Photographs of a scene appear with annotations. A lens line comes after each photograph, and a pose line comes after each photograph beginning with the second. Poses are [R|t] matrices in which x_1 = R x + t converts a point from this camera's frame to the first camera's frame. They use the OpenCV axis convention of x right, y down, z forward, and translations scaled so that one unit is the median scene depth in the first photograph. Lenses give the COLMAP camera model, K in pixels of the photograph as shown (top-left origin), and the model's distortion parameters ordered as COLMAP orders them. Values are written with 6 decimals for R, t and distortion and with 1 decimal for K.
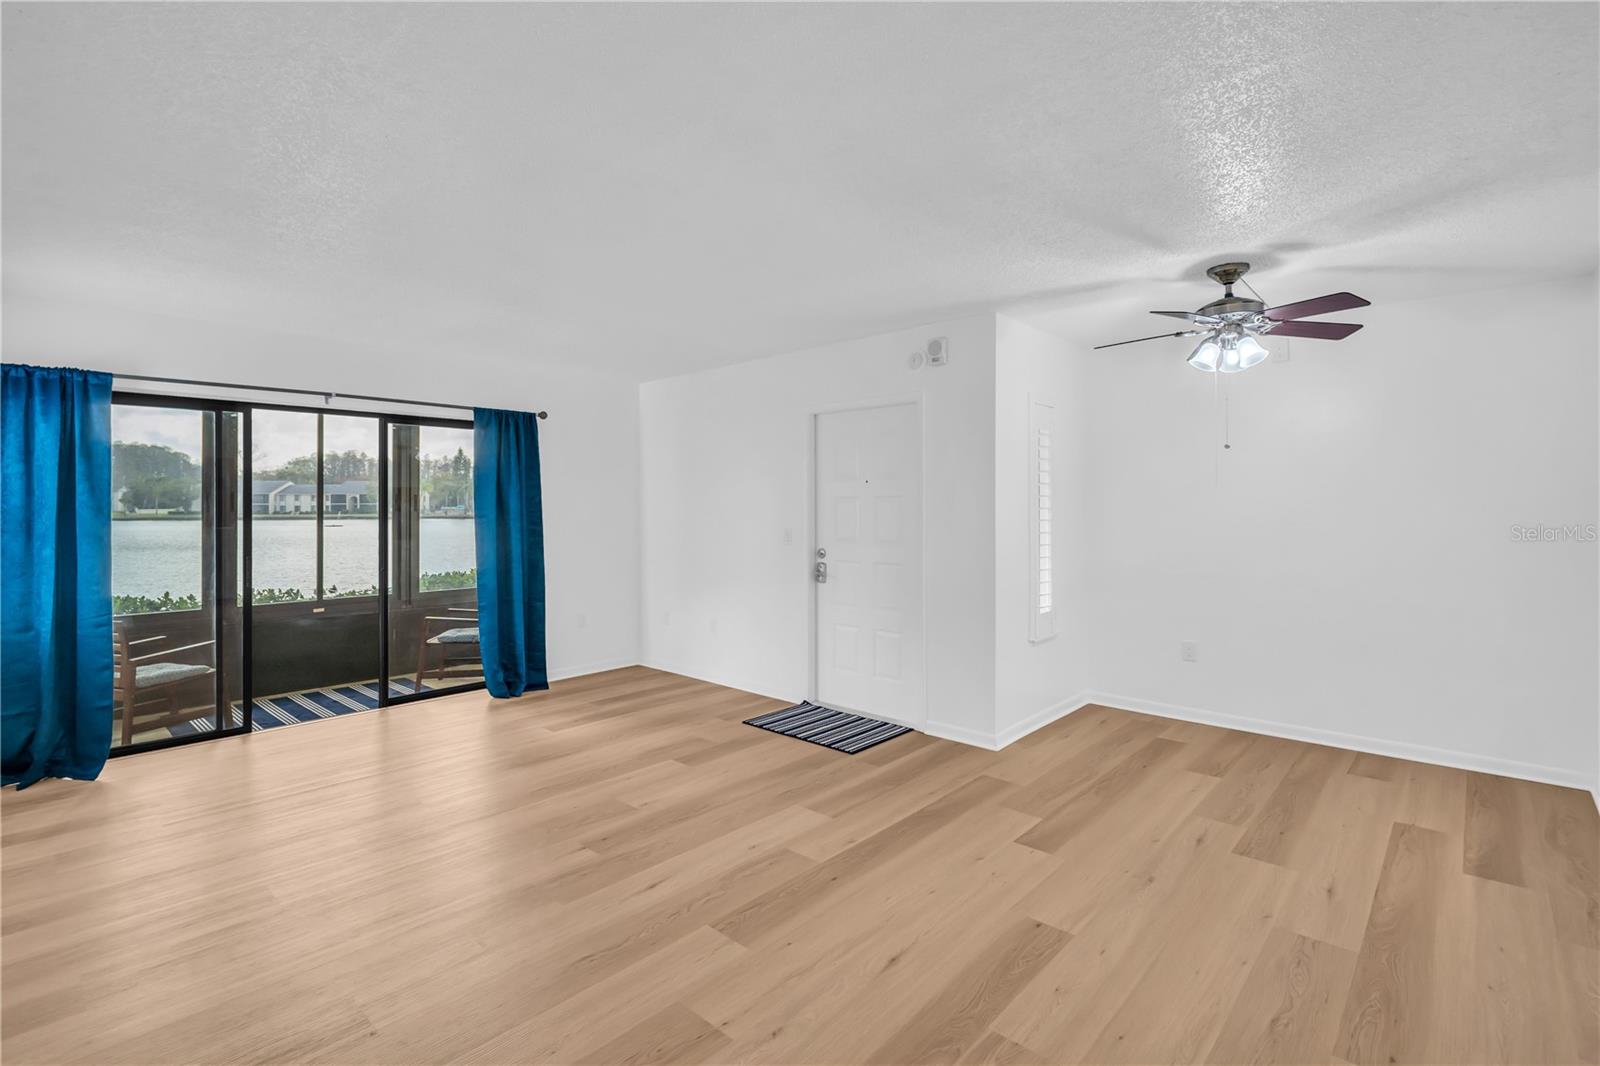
lens RADIAL K [[731.8, 0, 796.8], [0, 731.8, 507.9], [0, 0, 1]] dist [-0.012733, -0.000898]
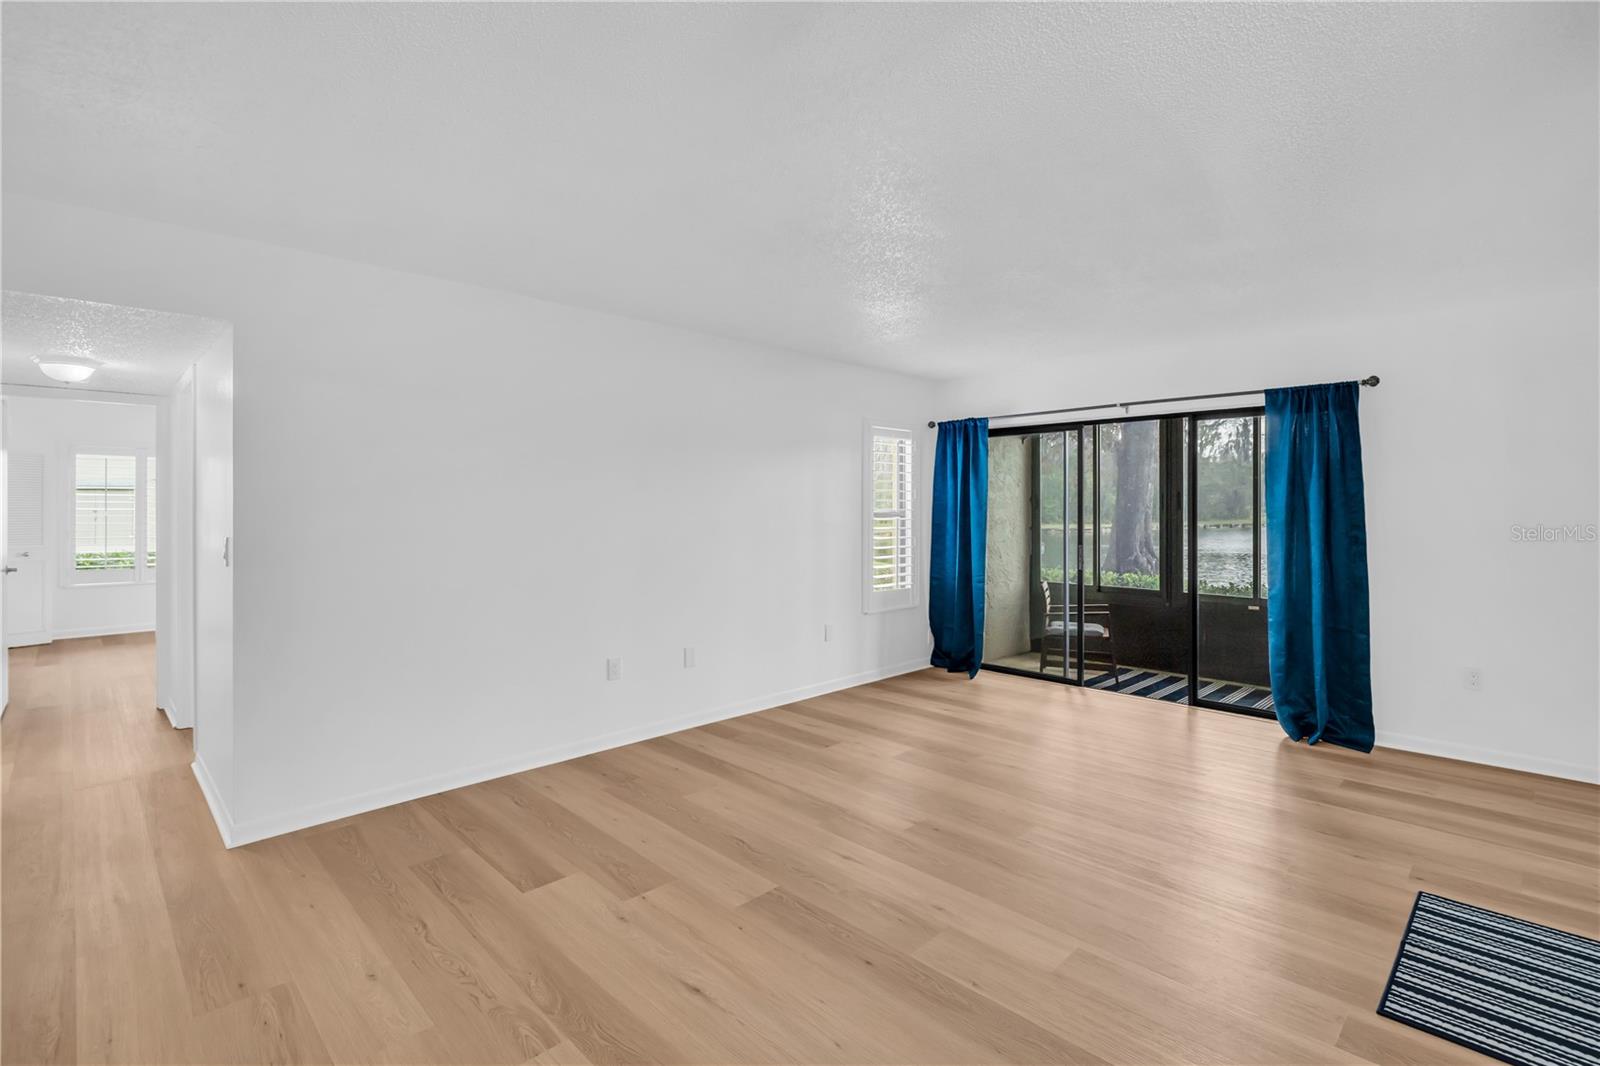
lens RADIAL K [[731.8, 0, 796.8], [0, 731.8, 507.9], [0, 0, 1]] dist [-0.012733, -0.000898]
pose [[-0.039618, 0.005460, -0.999200, 0.460800], [-0.001141, 0.999984, 0.005510, -0.003007], [0.999214, 0.001359, -0.039611, 0.505774]]
